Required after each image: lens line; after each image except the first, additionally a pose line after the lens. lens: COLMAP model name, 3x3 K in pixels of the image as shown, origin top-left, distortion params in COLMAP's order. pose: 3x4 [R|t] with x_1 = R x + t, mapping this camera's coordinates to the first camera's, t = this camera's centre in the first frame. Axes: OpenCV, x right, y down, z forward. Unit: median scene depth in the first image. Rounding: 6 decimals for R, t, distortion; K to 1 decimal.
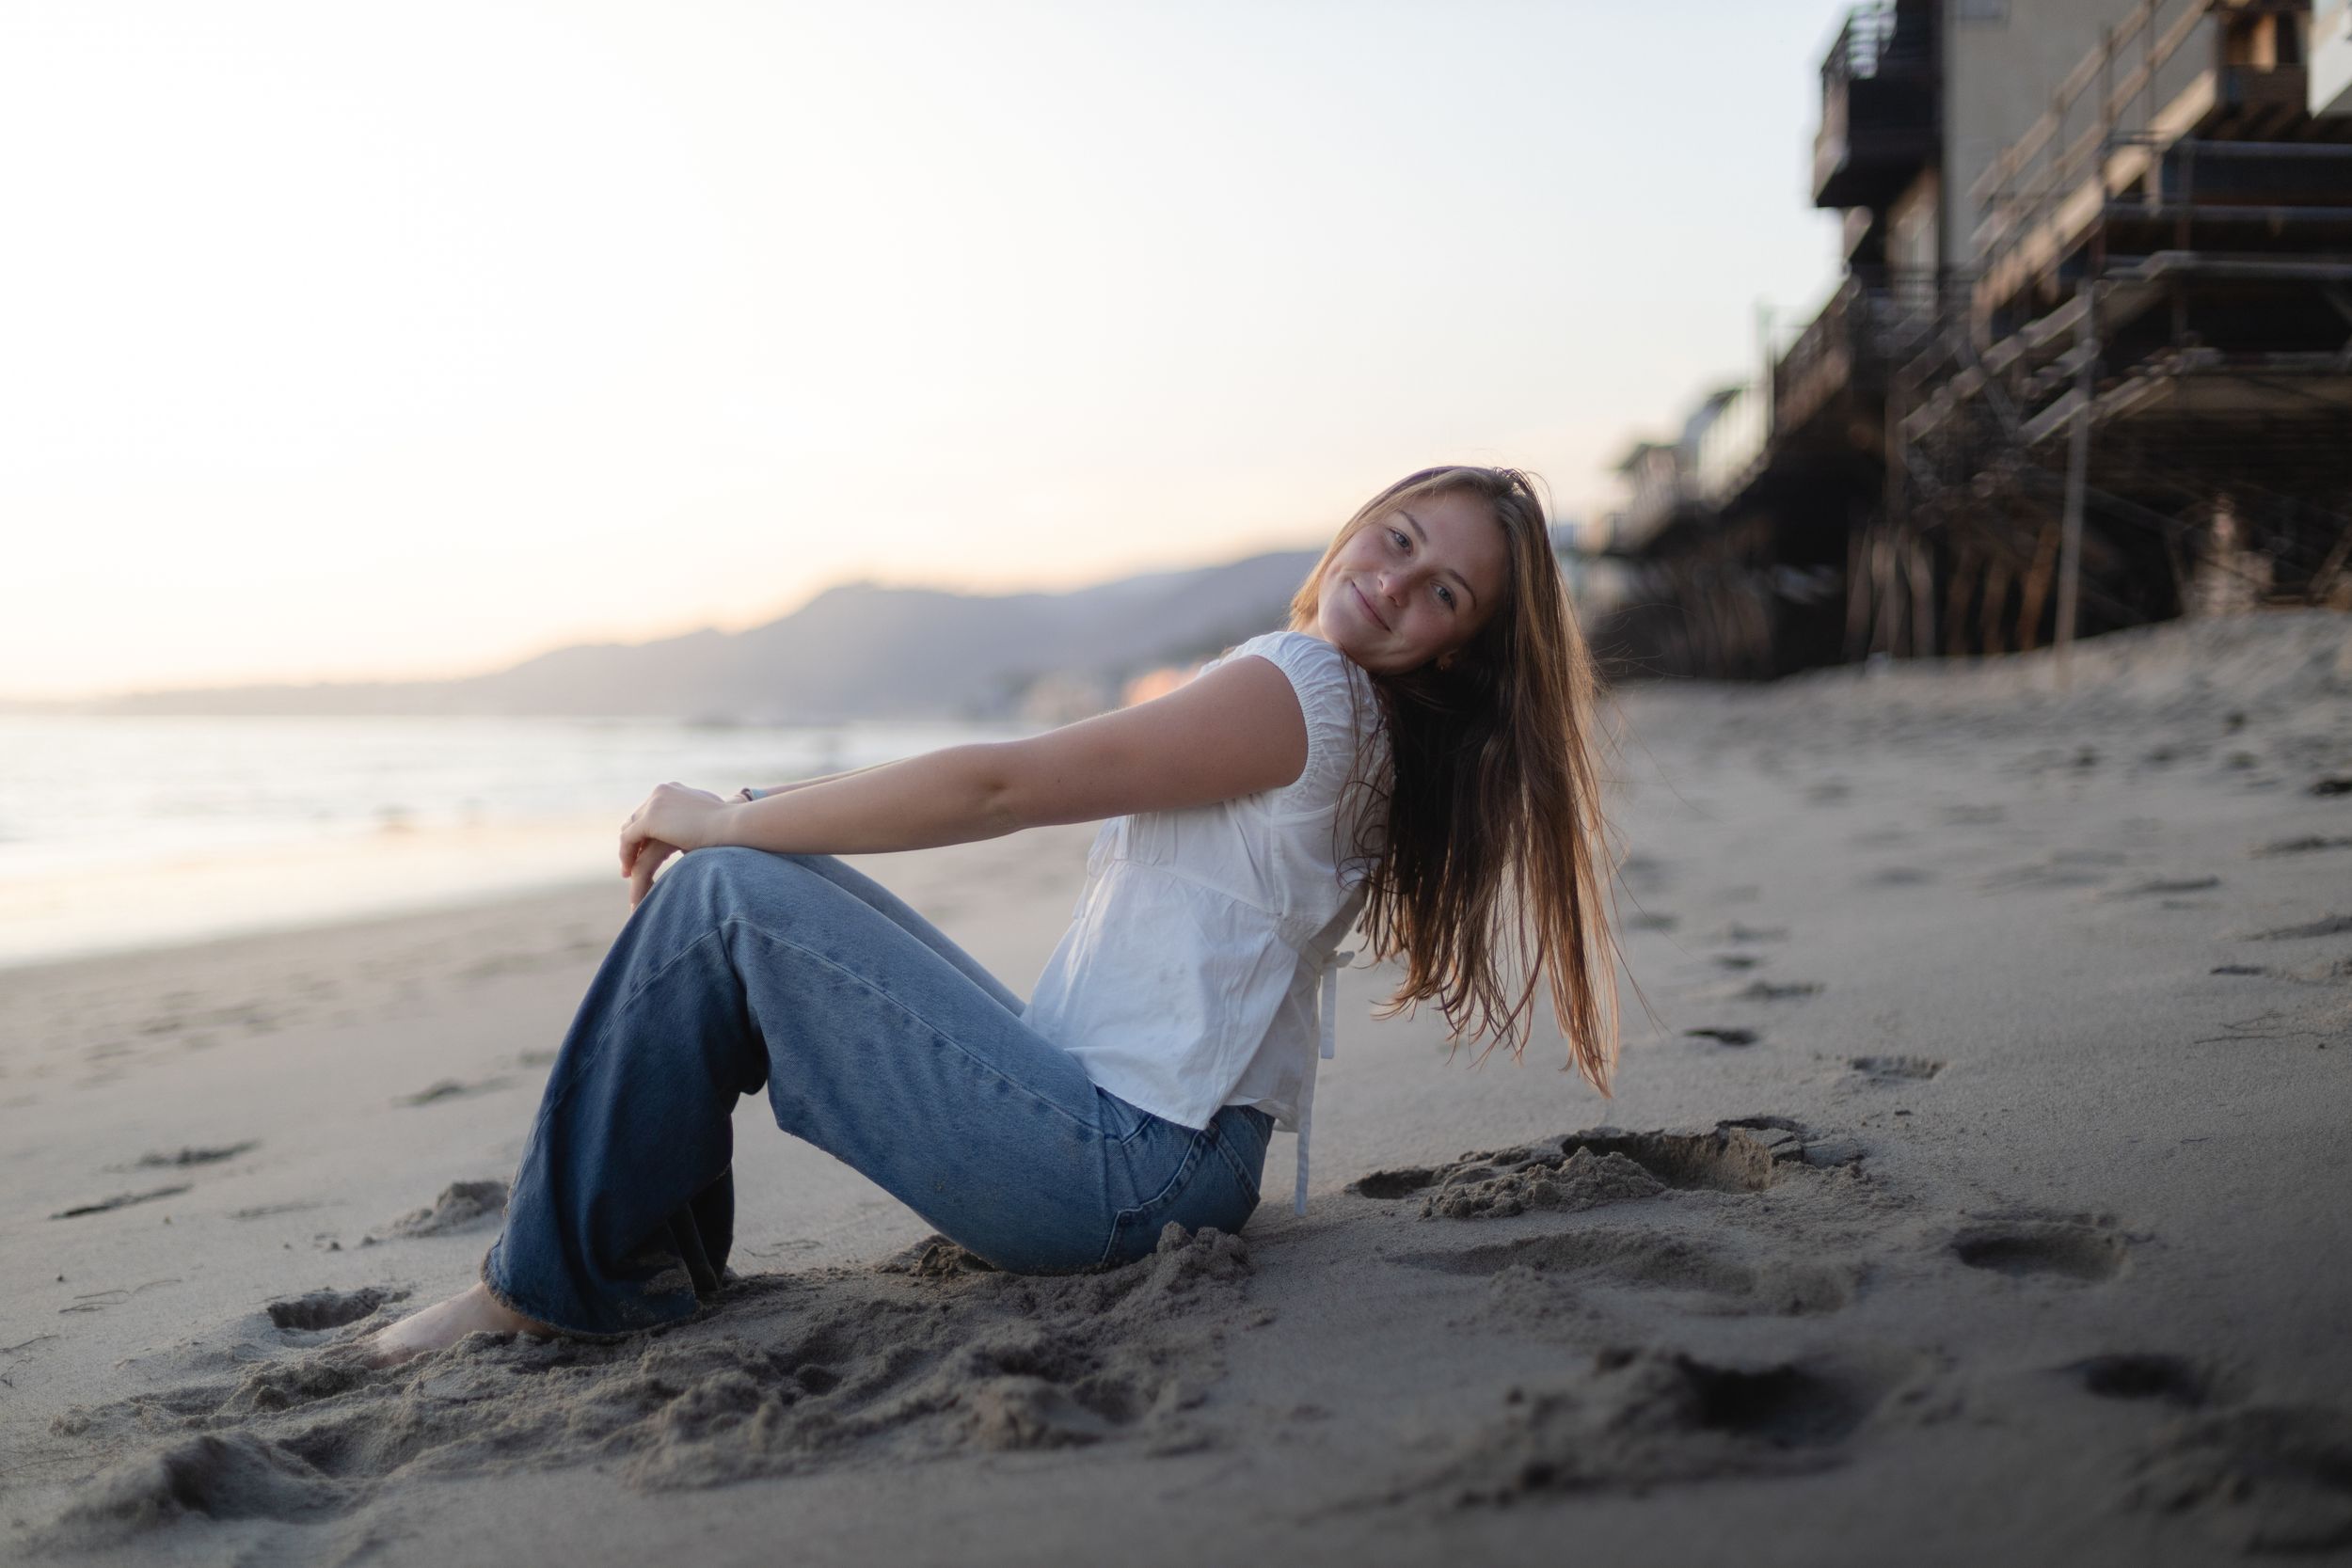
lens RADIAL K [[3469.3, 0, 1178.7], [0, 3469.3, 740.9], [0, 0, 1]] dist [-0.000330, -0.068626]
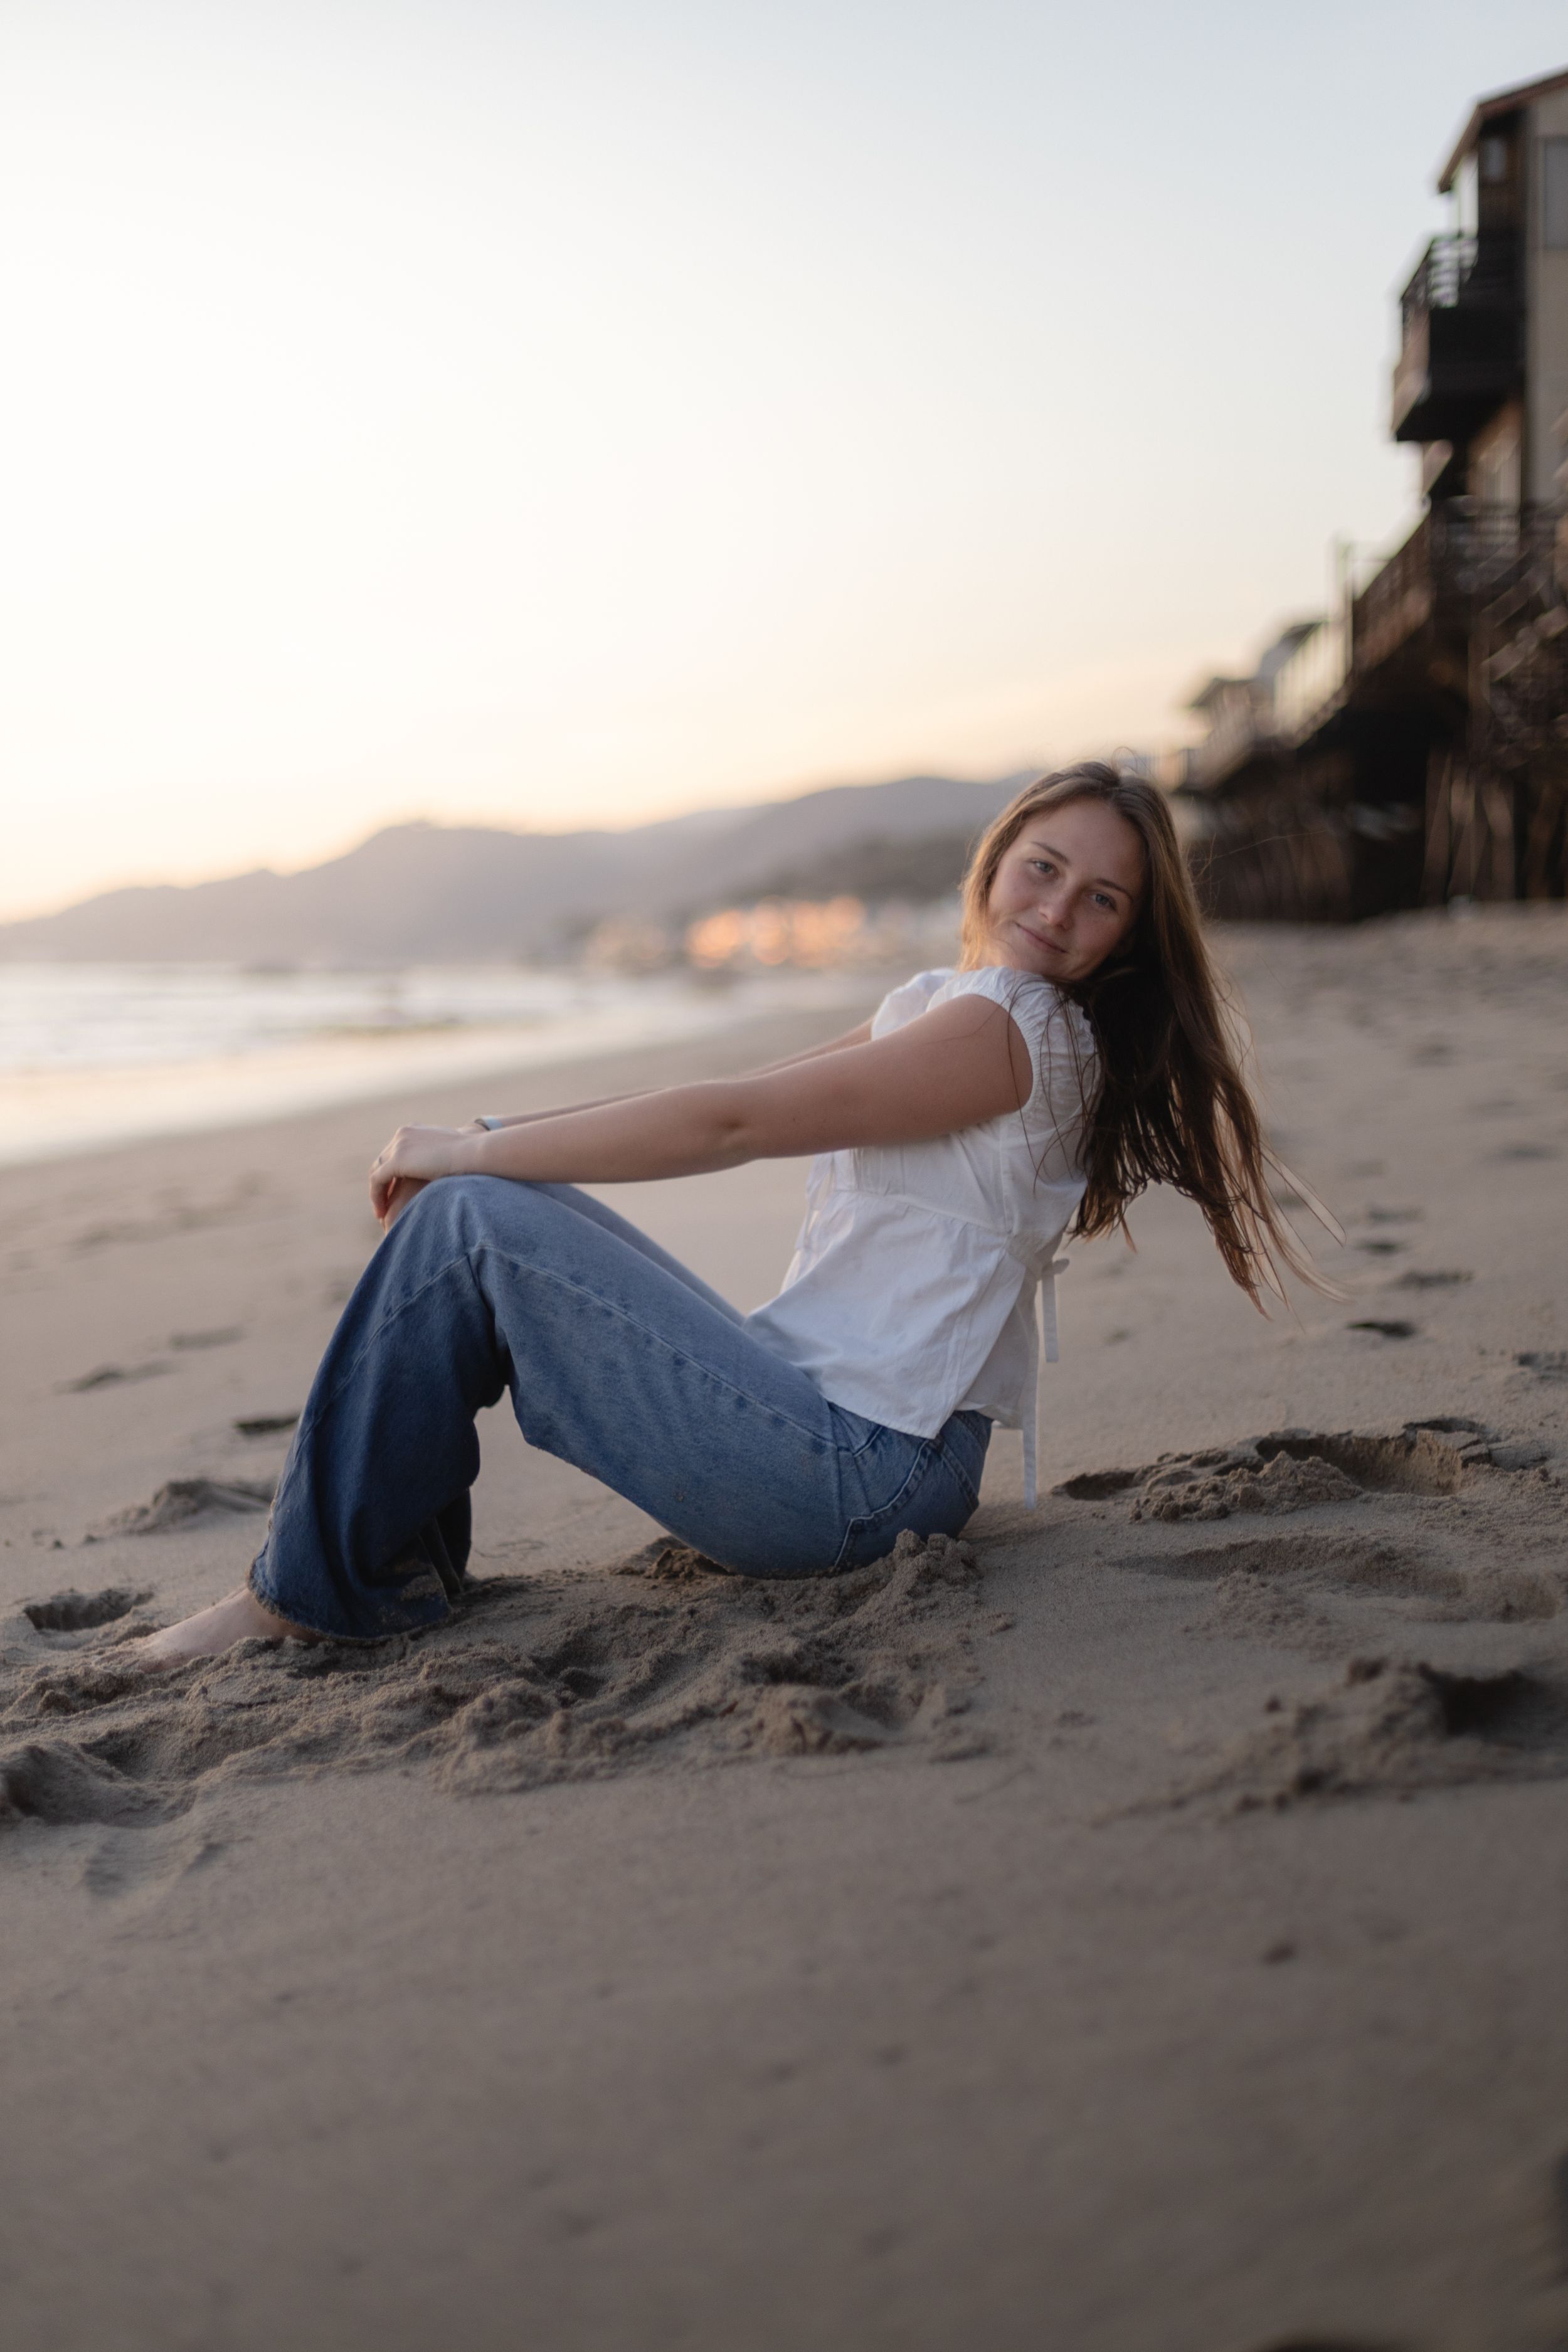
lens RADIAL K [[3527.3, 0, 778.9], [0, 3527.3, 1142.7], [0, 0, 1]] dist [-0.001327, -0.089424]
pose [[0.999901, -0.008265, 0.011429, -0.050108], [0.007727, 0.998897, 0.046314, -0.028969], [-0.011799, -0.046221, 0.998862, -0.070764]]
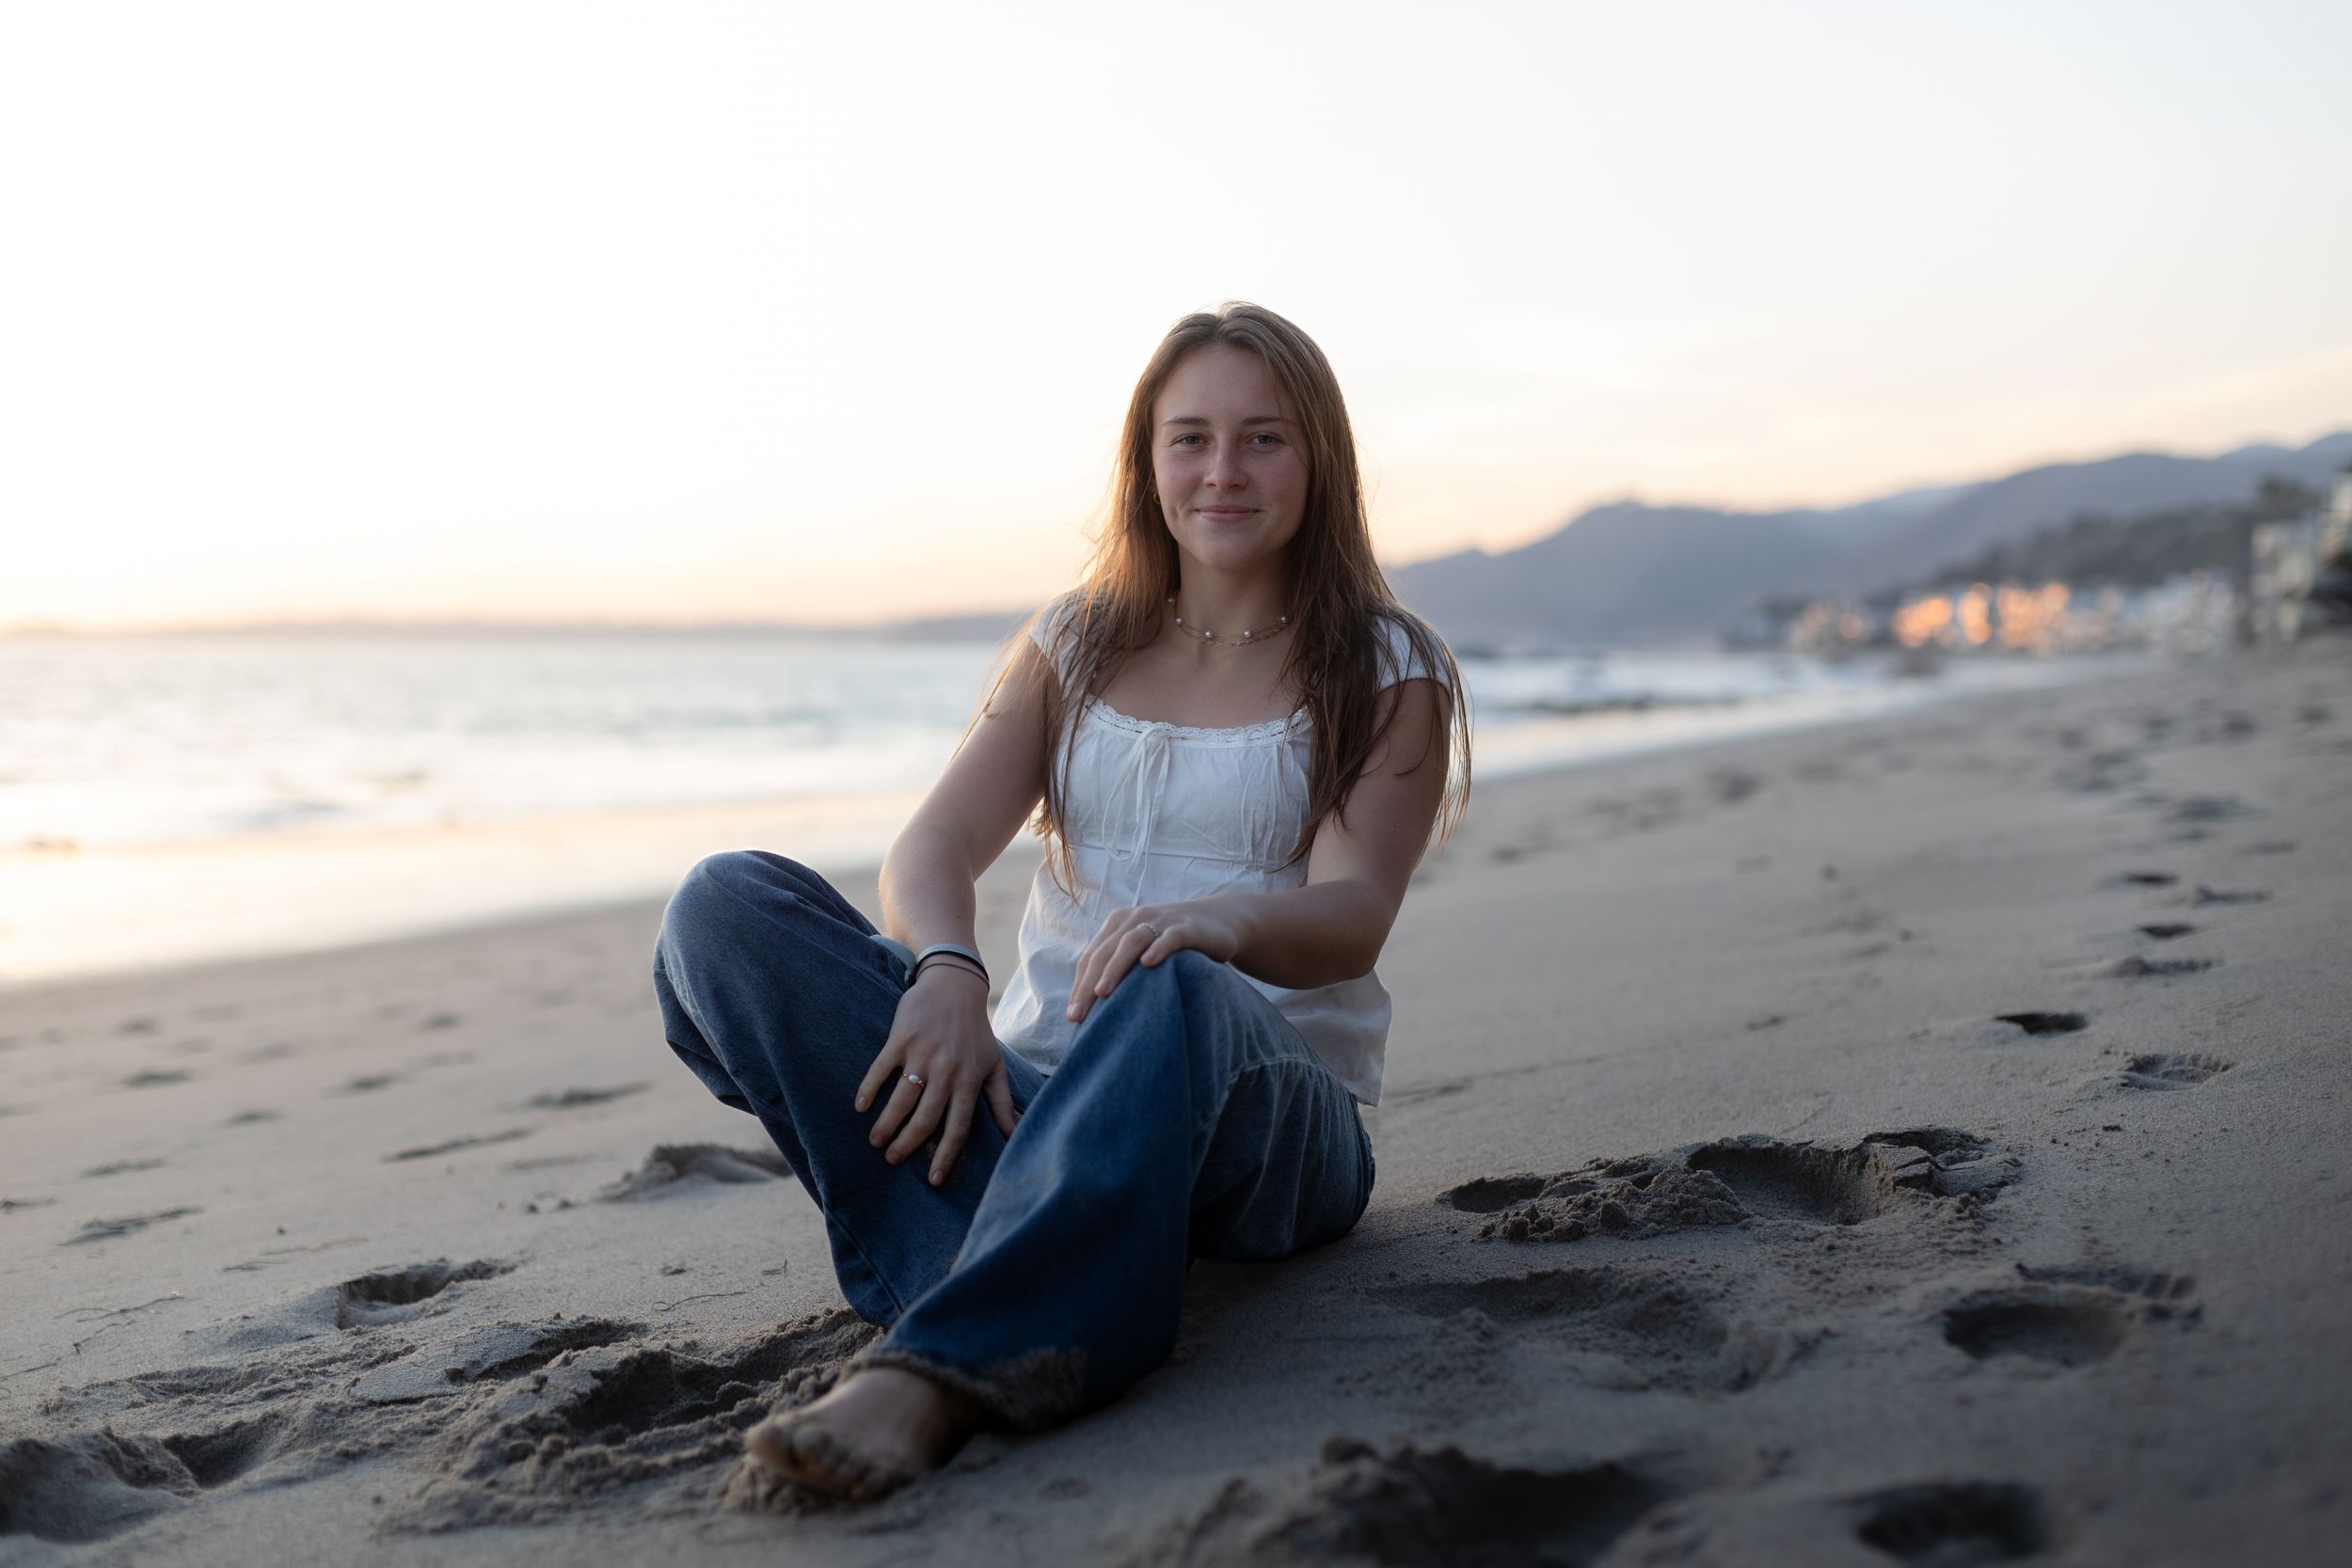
lens RADIAL K [[3469.3, 0, 1178.7], [0, 3469.3, 740.9], [0, 0, 1]] dist [-0.000330, -0.068626]
pose [[0.974827, 0.004885, -0.222909, 0.194473], [-0.000025, 0.999762, 0.021800, -0.007476], [0.222962, -0.021246, 0.974596, 0.132351]]
